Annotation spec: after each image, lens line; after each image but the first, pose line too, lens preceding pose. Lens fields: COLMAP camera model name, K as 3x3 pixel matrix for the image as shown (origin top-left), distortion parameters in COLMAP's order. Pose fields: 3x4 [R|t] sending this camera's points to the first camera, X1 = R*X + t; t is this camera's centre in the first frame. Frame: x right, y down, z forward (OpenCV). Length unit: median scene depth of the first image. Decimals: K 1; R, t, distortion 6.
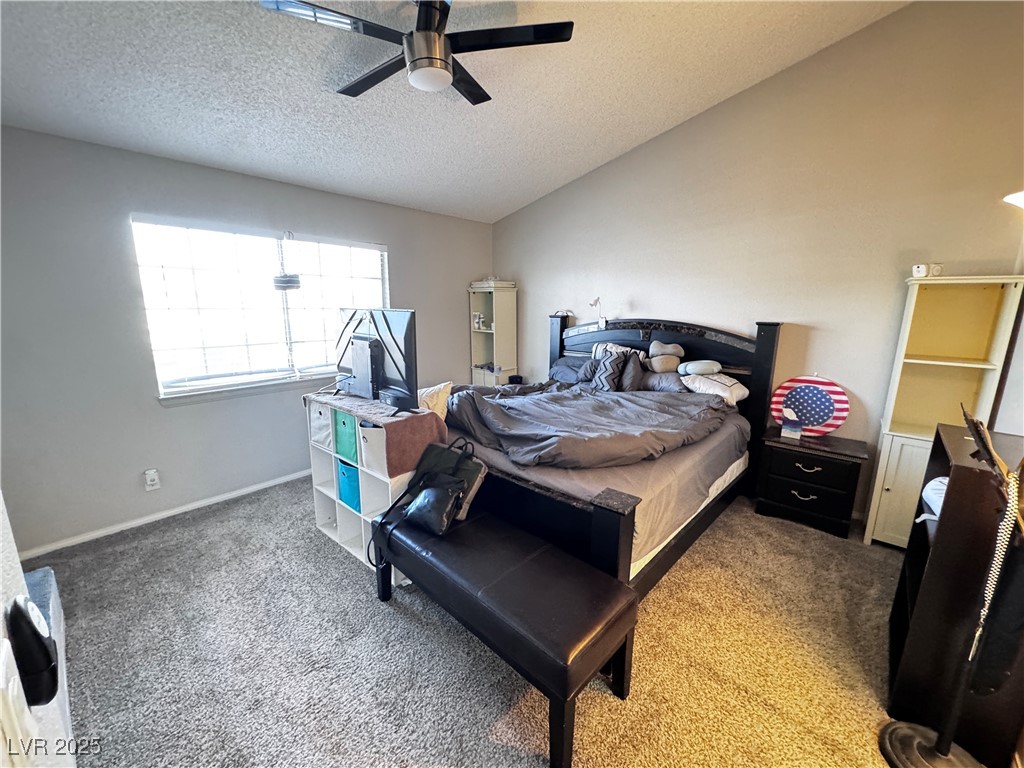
lens RADIAL K [[408.8, 0, 511.5], [0, 408.8, 385.6], [0, 0, 1]] dist [-0.000973, -0.000101]
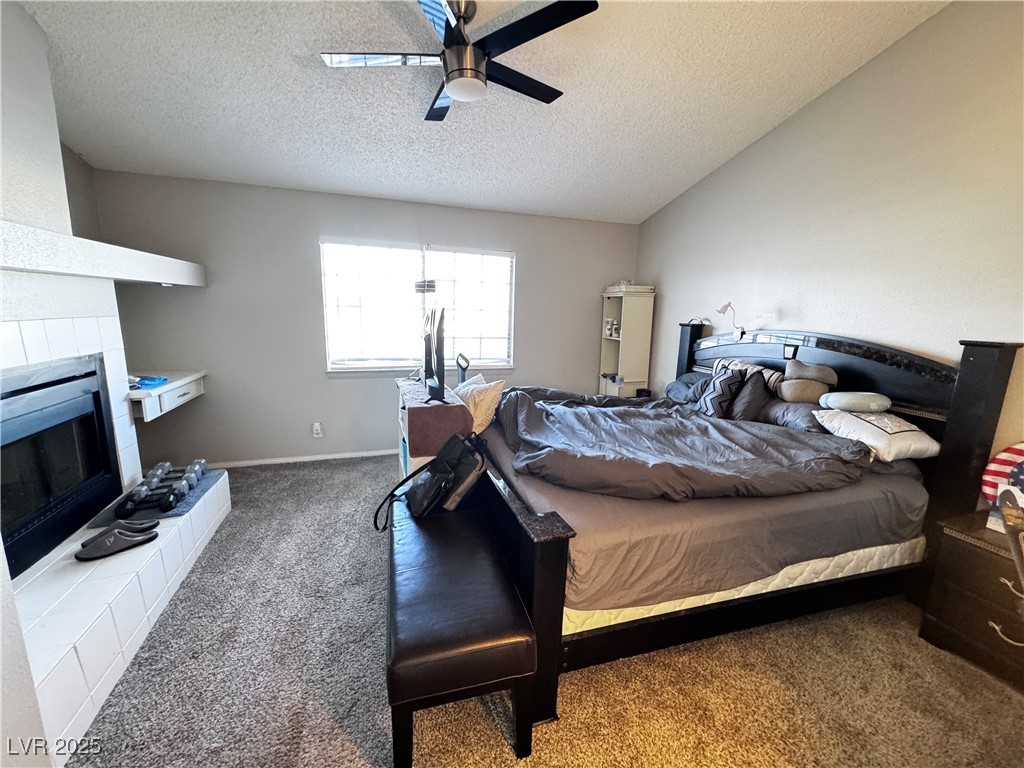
lens RADIAL K [[408.8, 0, 510.0], [0, 408.8, 385.3], [0, 0, 1]] dist [-0.000973, -0.000101]
pose [[0.864017, 0.108632, -0.491603, 0.366346], [-0.121324, 0.992594, 0.006106, -0.005325], [0.488626, 0.054368, 0.870798, 0.125404]]
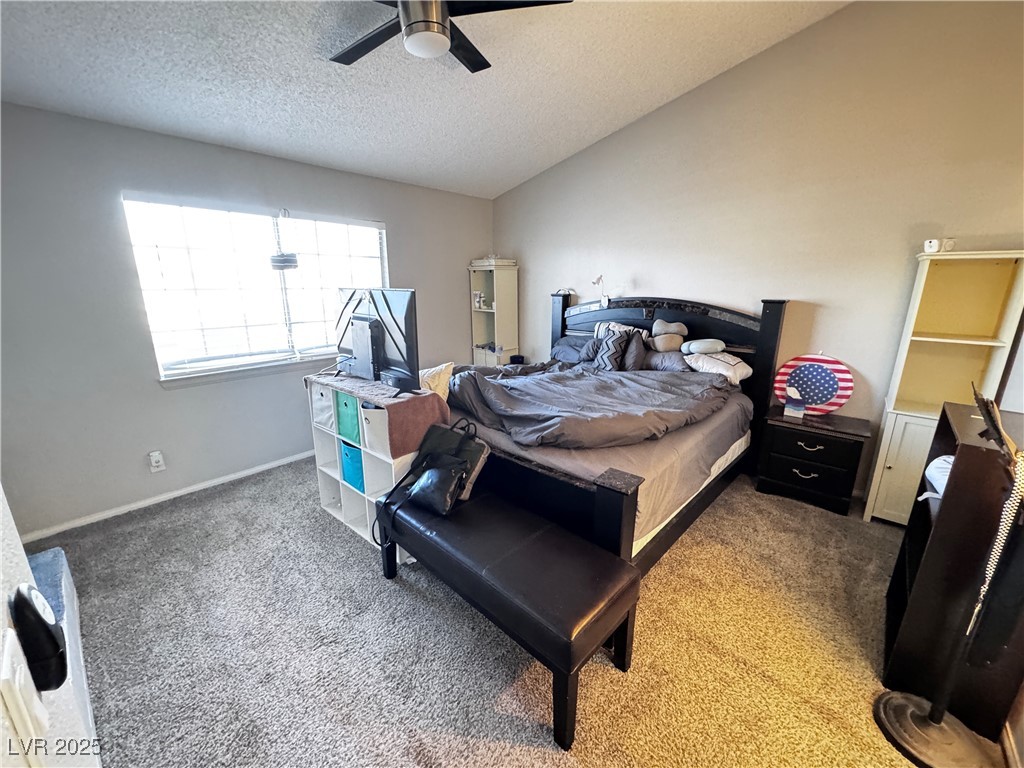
lens RADIAL K [[408.8, 0, 511.7], [0, 408.8, 385.7], [0, 0, 1]] dist [-0.000973, -0.000101]
pose [[0.999982, -0.005439, -0.002384, -0.002536], [0.005551, 0.998741, 0.049850, -0.001317], [0.002109, -0.049862, 0.998754, 0.006396]]
